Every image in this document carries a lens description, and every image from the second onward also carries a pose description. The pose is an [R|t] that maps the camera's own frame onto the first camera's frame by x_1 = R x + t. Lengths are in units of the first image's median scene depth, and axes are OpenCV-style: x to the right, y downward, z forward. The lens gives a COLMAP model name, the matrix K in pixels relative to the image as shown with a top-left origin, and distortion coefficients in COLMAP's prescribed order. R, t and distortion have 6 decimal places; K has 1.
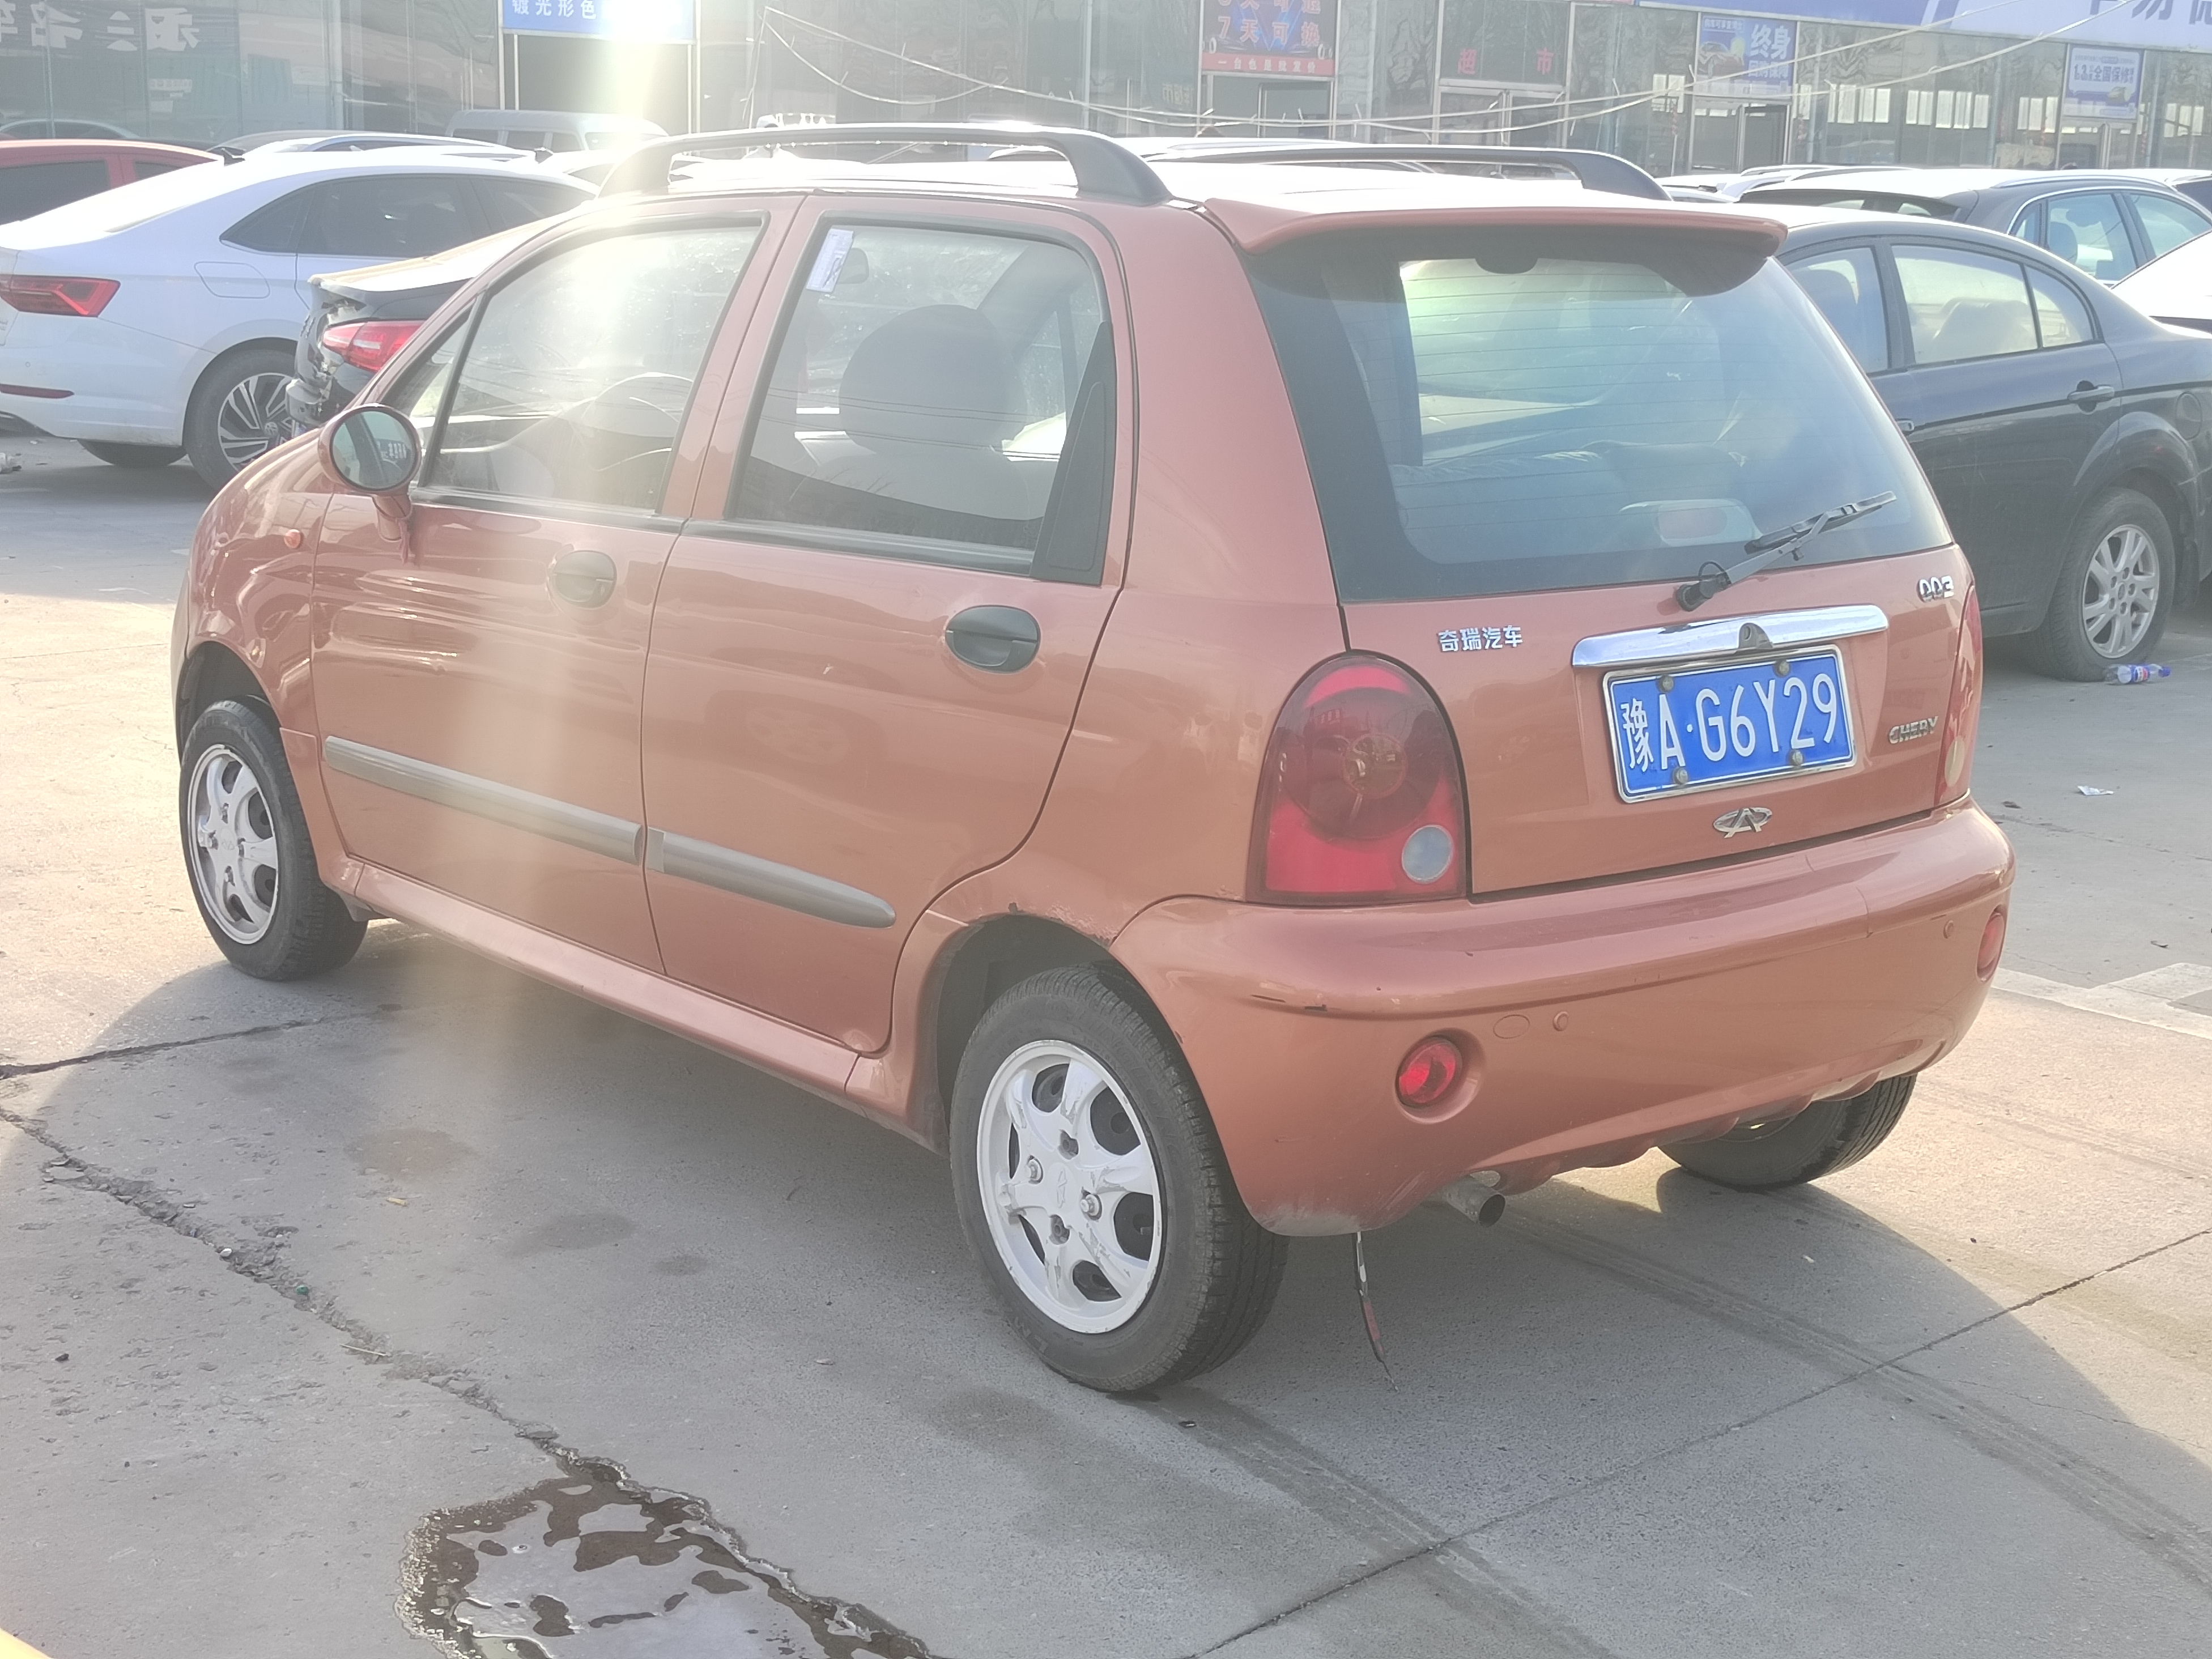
lens RADIAL K [[3010.1, 0, 1096.7], [0, 3010.1, 842.1], [0, 0, 1]] dist [0.033526, 0.000000]
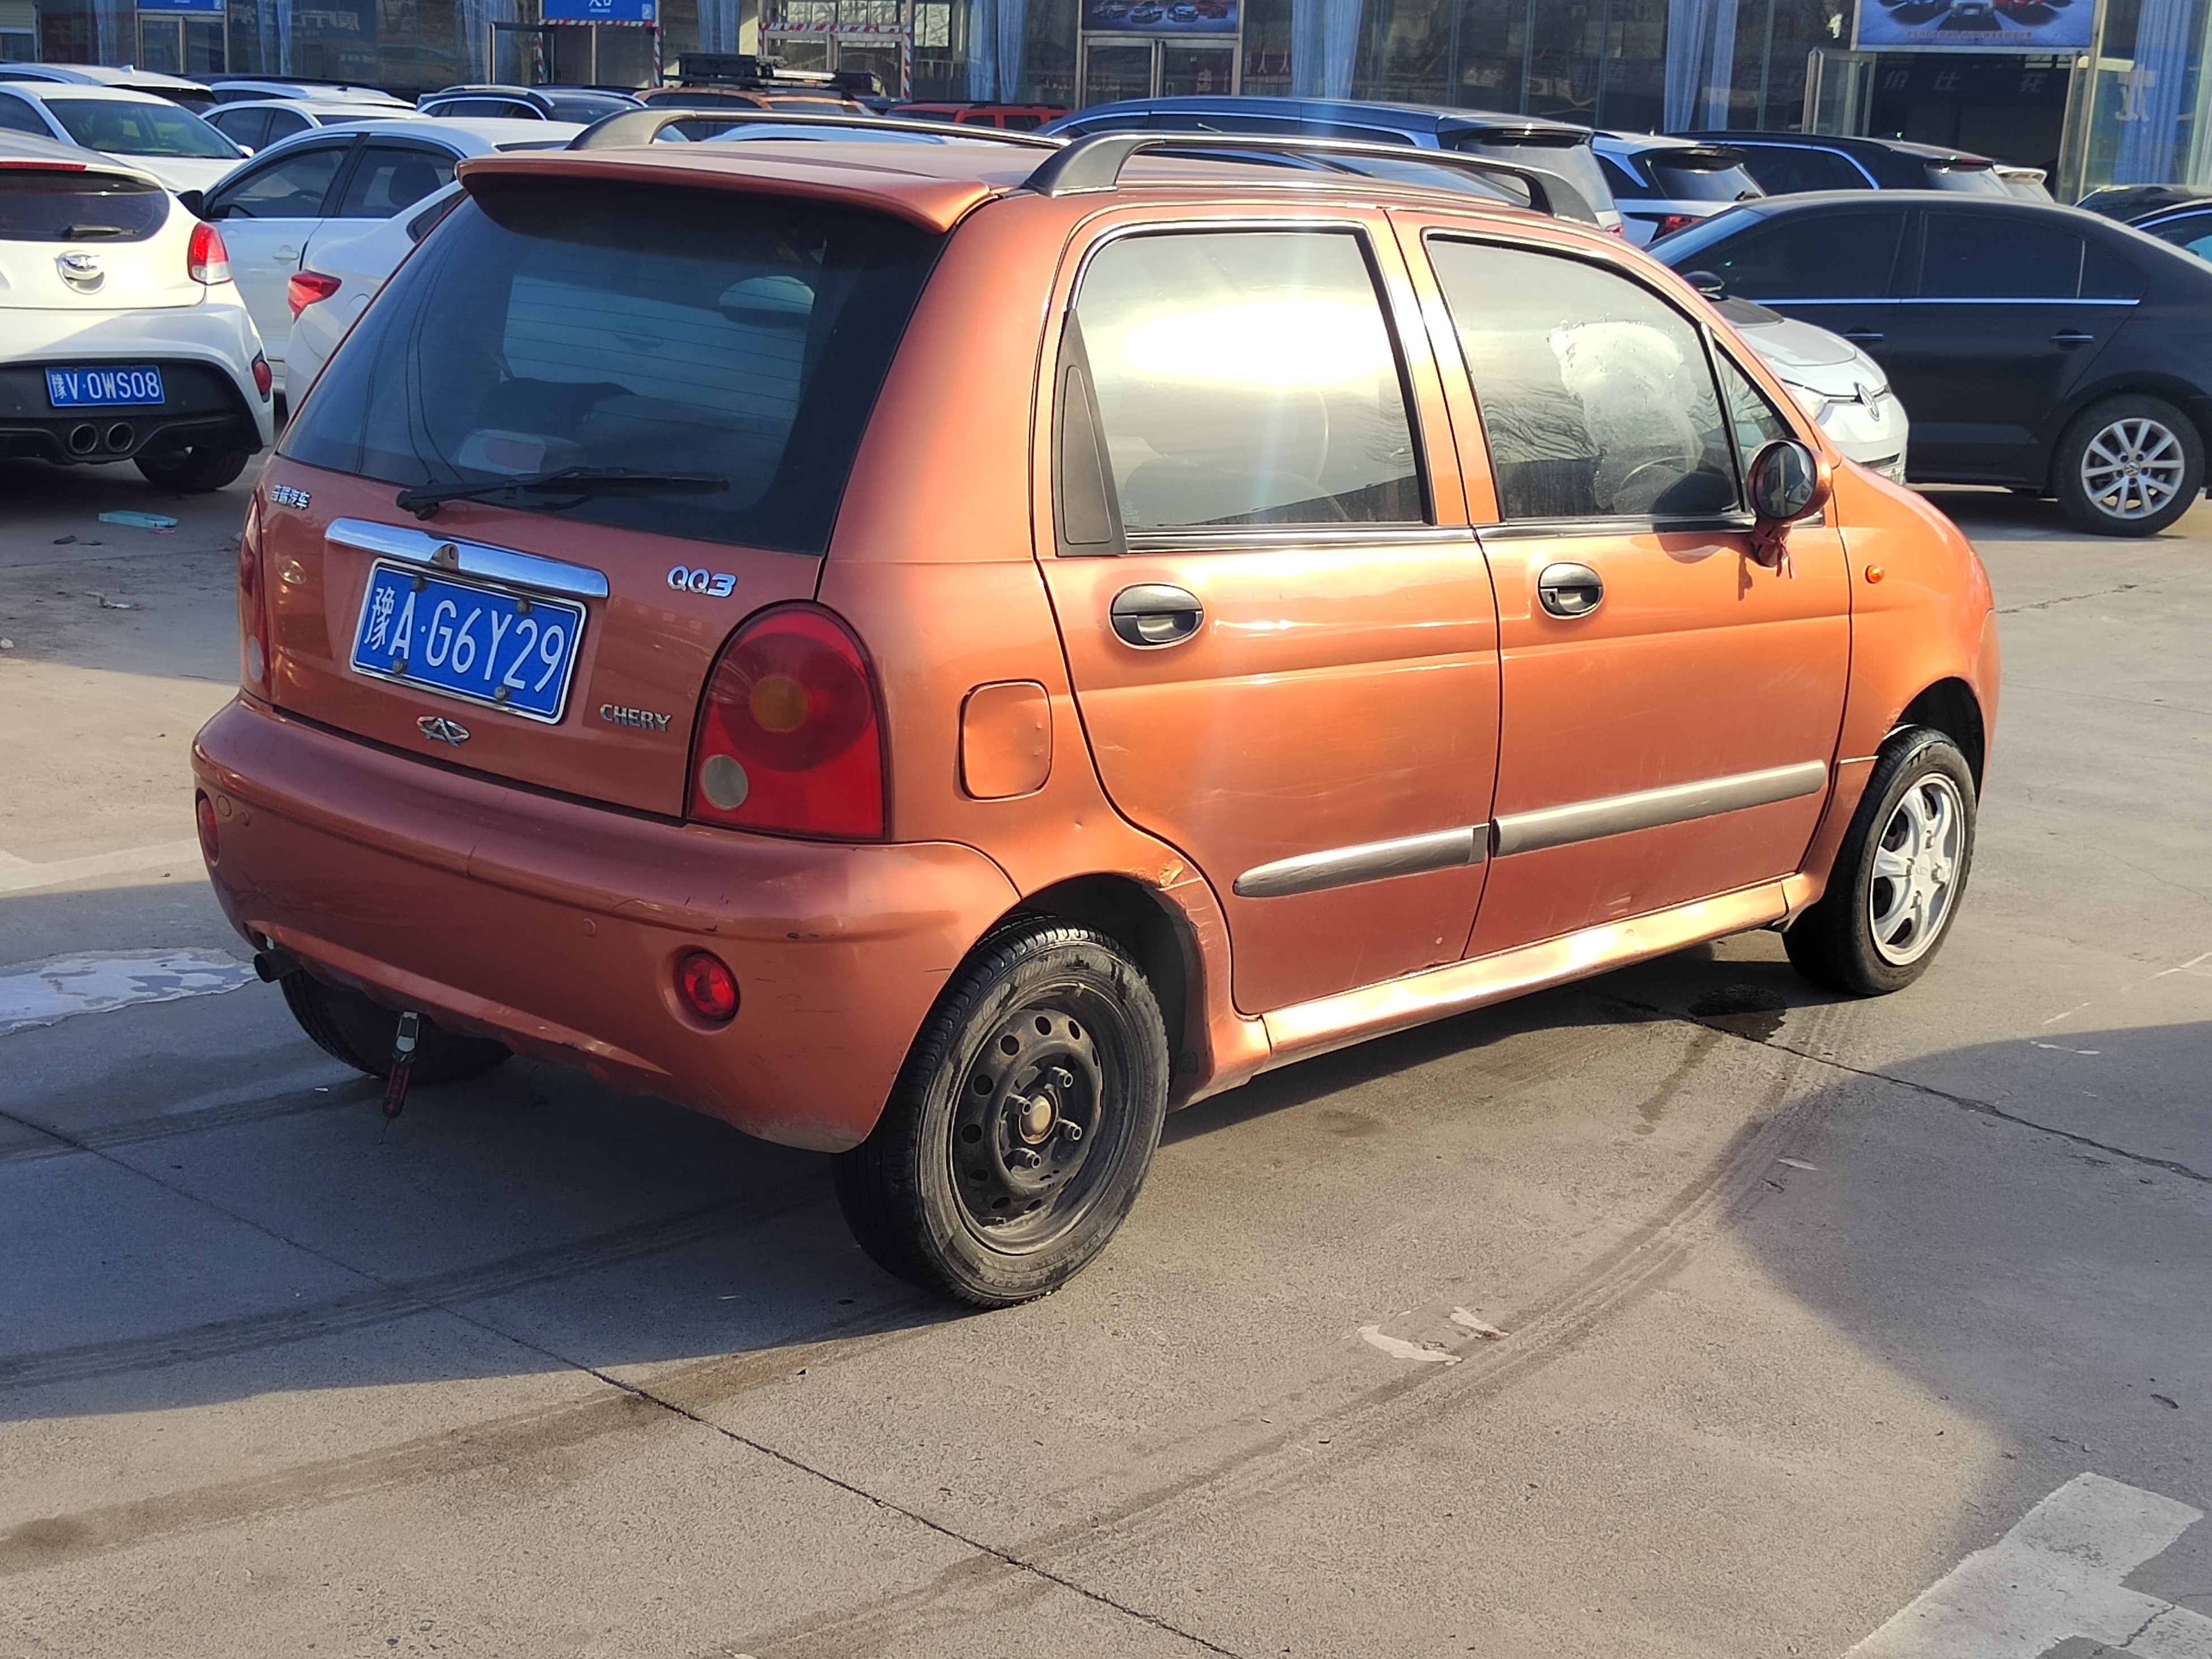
lens RADIAL K [[3010.1, 0, 1088.8], [0, 3010.1, 839.1], [0, 0, 1]] dist [0.033526, 0.000000]
pose [[0.144629, 0.208511, -0.967267, 1.297715], [-0.259596, 0.951299, 0.166253, -0.208661], [0.954826, 0.227054, 0.191714, 1.033069]]
